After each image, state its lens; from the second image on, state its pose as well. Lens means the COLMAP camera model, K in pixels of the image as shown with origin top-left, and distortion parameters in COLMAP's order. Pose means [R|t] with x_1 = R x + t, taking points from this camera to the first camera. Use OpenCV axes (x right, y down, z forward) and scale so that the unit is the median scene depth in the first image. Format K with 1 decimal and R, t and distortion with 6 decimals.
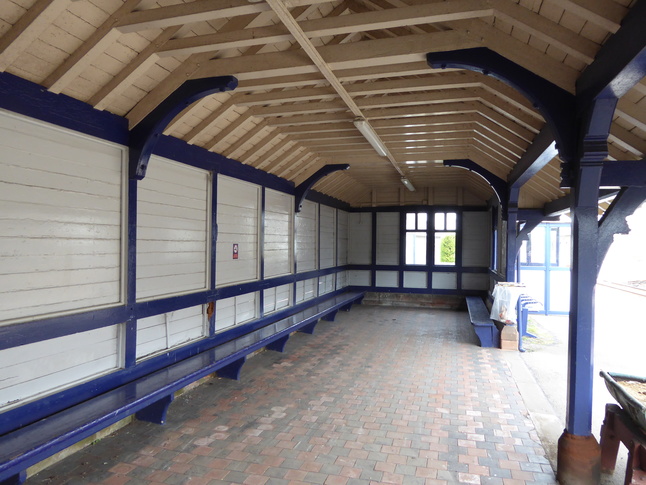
lens RADIAL K [[461.9, 0, 323.2], [0, 461.9, 243.6], [0, 0, 1]] dist [-0.000231, -0.000047]
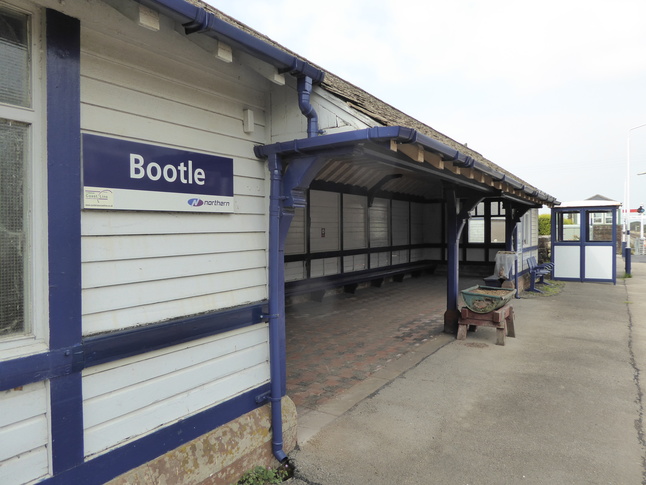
lens RADIAL K [[461.9, 0, 322.7], [0, 461.9, 240.5], [0, 0, 1]] dist [-0.000231, -0.000047]
pose [[0.959786, -0.013146, -0.280423, 0.215100], [0.018959, 0.999658, 0.018028, 0.011038], [0.280090, -0.022619, 0.959707, -0.483620]]
